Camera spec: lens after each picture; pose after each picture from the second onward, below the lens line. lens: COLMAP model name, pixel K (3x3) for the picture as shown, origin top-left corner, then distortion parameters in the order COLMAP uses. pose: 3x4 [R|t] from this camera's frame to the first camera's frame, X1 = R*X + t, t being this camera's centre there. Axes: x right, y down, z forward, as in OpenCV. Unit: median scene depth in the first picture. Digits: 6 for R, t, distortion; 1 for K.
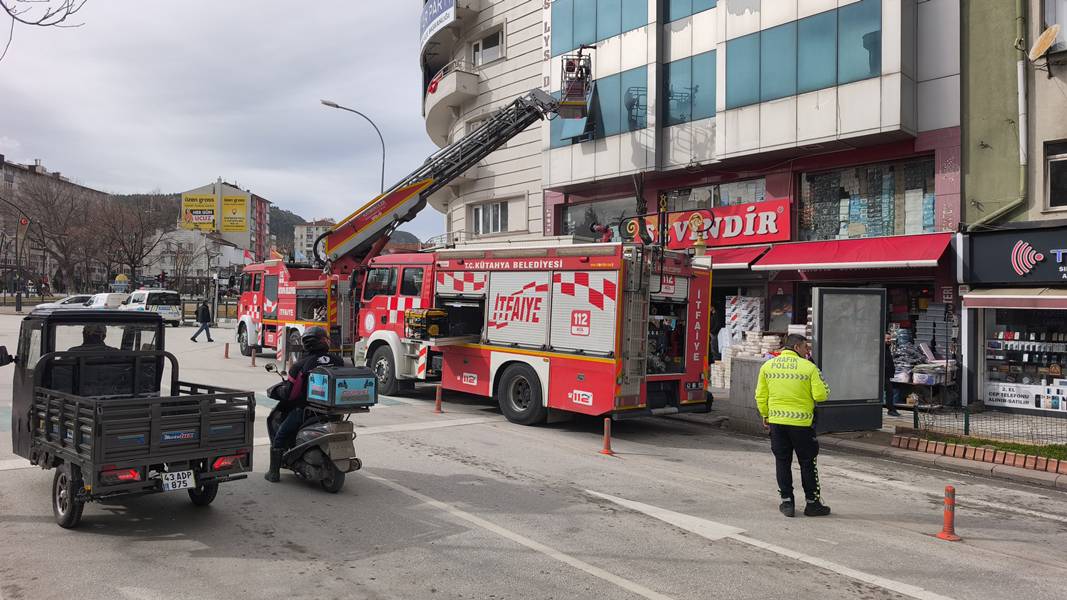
lens RADIAL K [[706.6, 0, 534.2], [0, 706.6, 298.1], [0, 0, 1]] dist [0.026544, 0.001069]
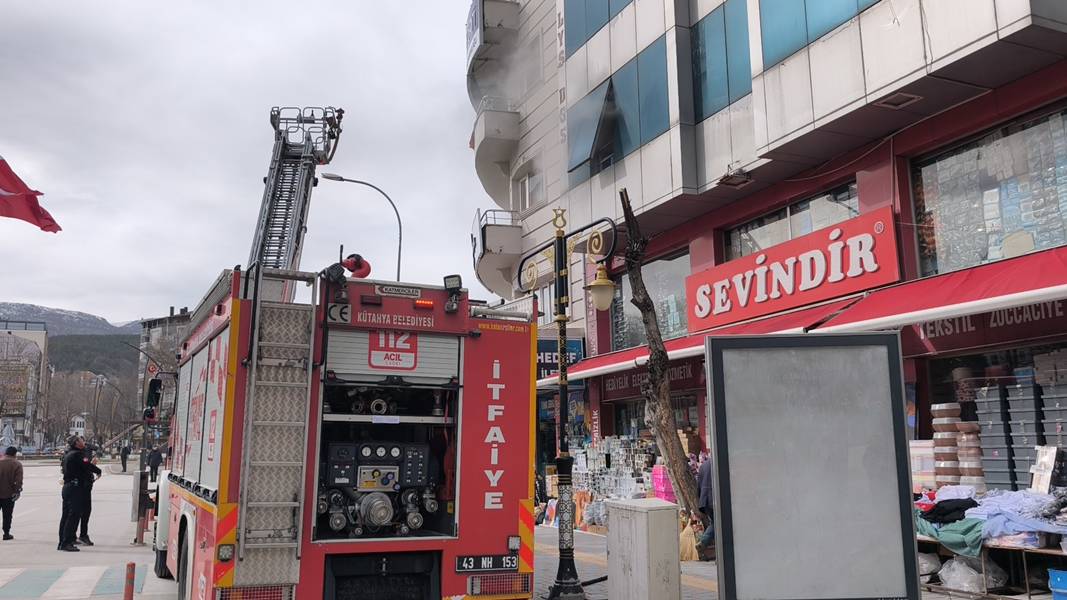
lens RADIAL K [[892.5, 0, 531.5], [0, 892.5, 300.3], [0, 0, 1]] dist [0.032314, -0.012380]
pose [[0.946850, -0.084680, -0.310329, 0.304112], [0.034639, 0.985959, -0.163353, 0.032822], [0.319805, 0.143921, 0.936489, 0.281861]]
